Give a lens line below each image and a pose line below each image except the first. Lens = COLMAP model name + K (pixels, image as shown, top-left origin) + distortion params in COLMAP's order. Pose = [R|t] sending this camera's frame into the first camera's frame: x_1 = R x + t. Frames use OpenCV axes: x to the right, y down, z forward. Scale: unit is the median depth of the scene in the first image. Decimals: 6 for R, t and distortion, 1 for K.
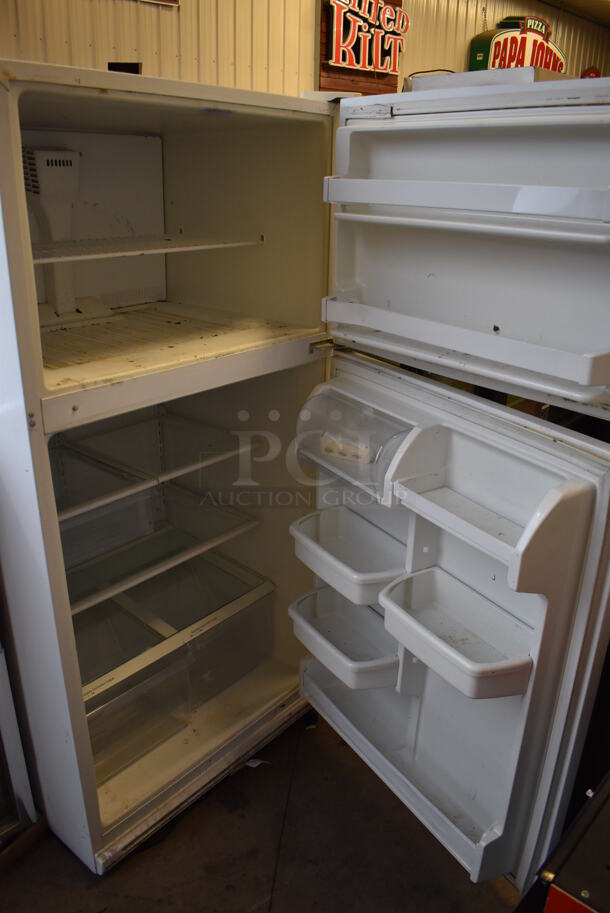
lens RADIAL K [[710.1, 0, 306.6], [0, 710.1, 462.4], [0, 0, 1]] dist [-0.096332, 0.012702]
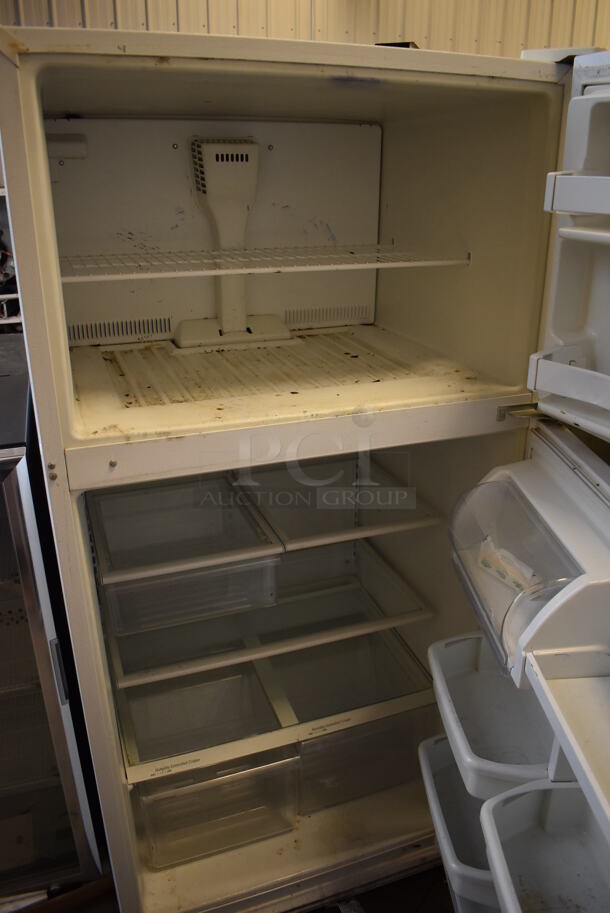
lens RADIAL K [[710.1, 0, 306.6], [0, 710.1, 462.4], [0, 0, 1]] dist [-0.096332, 0.012702]
pose [[0.870956, 0.168125, -0.461704, 0.183871], [-0.168746, 0.984835, 0.040297, -0.115518], [0.461477, 0.042814, 0.886118, 0.300001]]
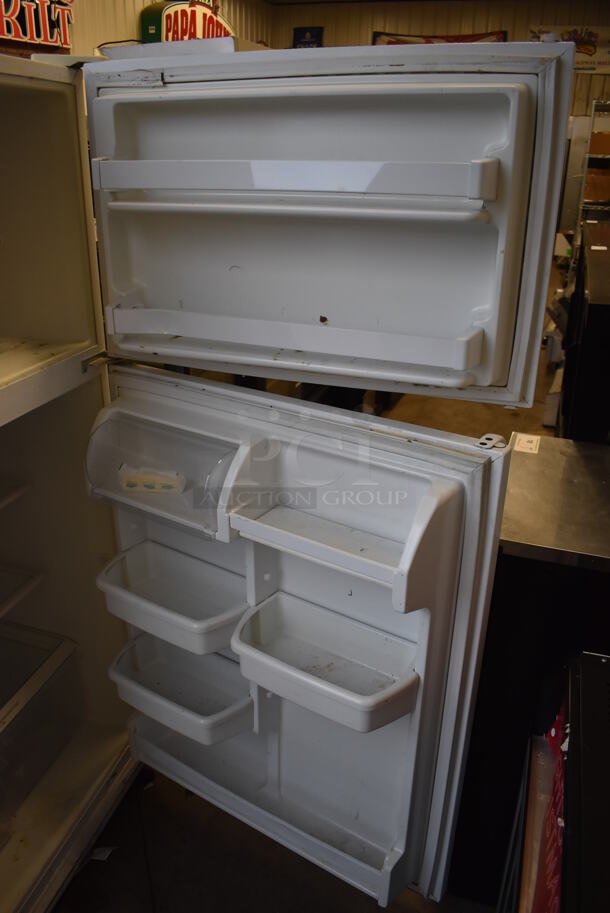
lens RADIAL K [[710.1, 0, 306.6], [0, 710.1, 462.4], [0, 0, 1]] dist [-0.096332, 0.012702]
pose [[0.910278, -0.172971, 0.376131, -0.091606], [0.162342, 0.984906, 0.060042, -0.060720], [-0.380839, 0.006407, 0.924619, 0.145195]]
